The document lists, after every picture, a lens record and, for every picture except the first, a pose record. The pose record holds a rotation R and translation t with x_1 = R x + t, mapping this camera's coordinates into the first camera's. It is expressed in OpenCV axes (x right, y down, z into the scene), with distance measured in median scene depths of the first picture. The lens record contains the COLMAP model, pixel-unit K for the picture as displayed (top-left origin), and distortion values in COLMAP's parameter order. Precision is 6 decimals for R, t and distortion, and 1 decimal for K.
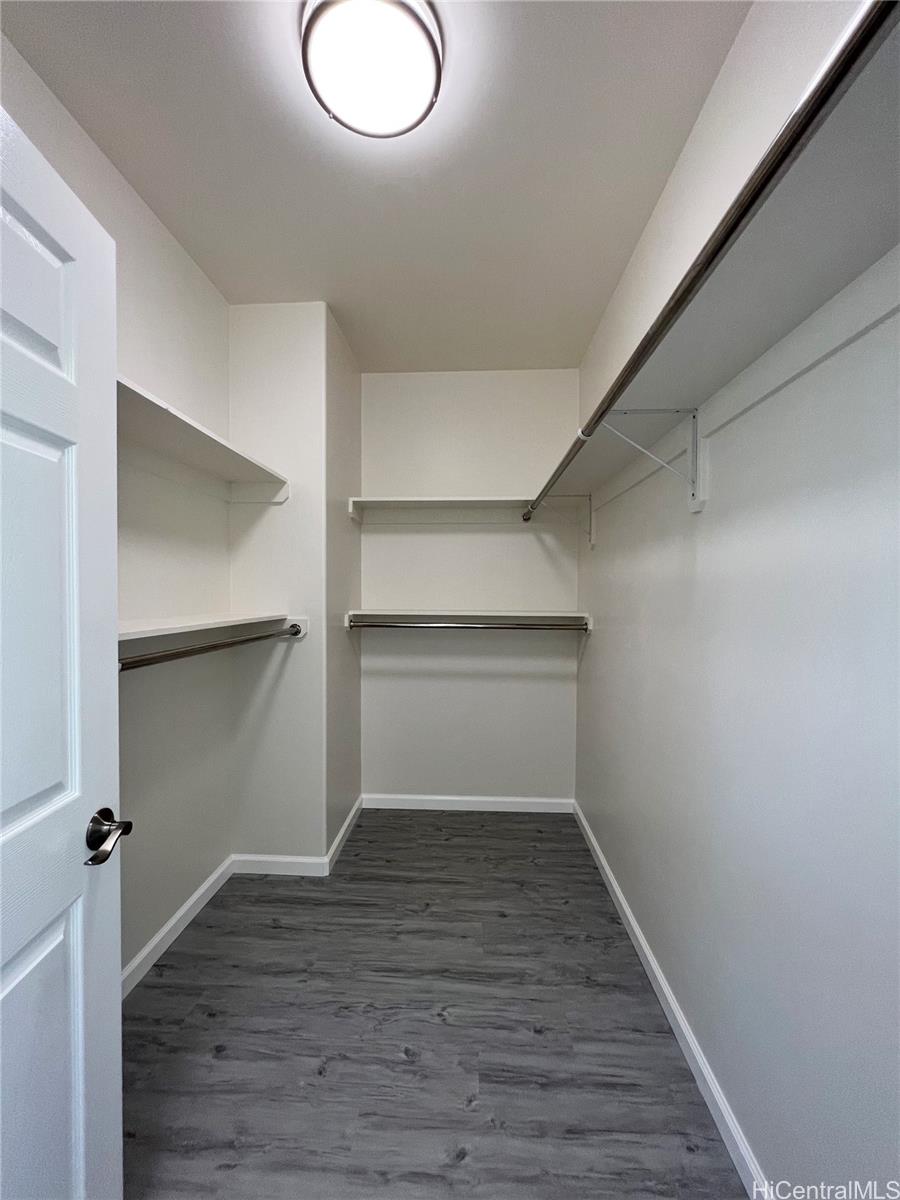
lens RADIAL K [[475.0, 0, 450.0], [0, 475.0, 600.0], [0, 0, 1]] dist [-0.005685, 0.000656]
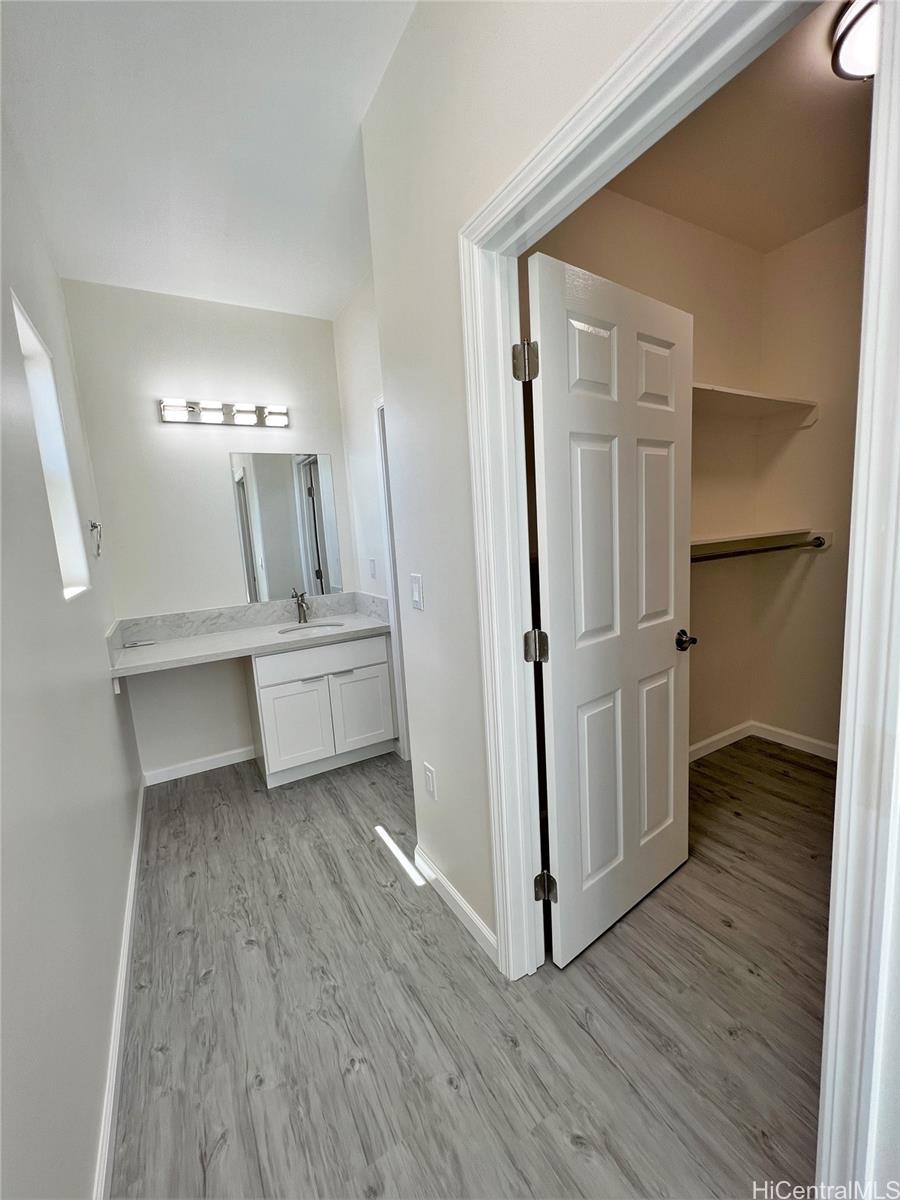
lens RADIAL K [[475.0, 0, 450.0], [0, 475.0, 600.0], [0, 0, 1]] dist [-0.005685, 0.000656]
pose [[0.534748, 0.087673, -0.840451, 0.253917], [0.053000, 0.989165, 0.136908, -0.000352], [0.843348, -0.117755, 0.524308, -0.532970]]
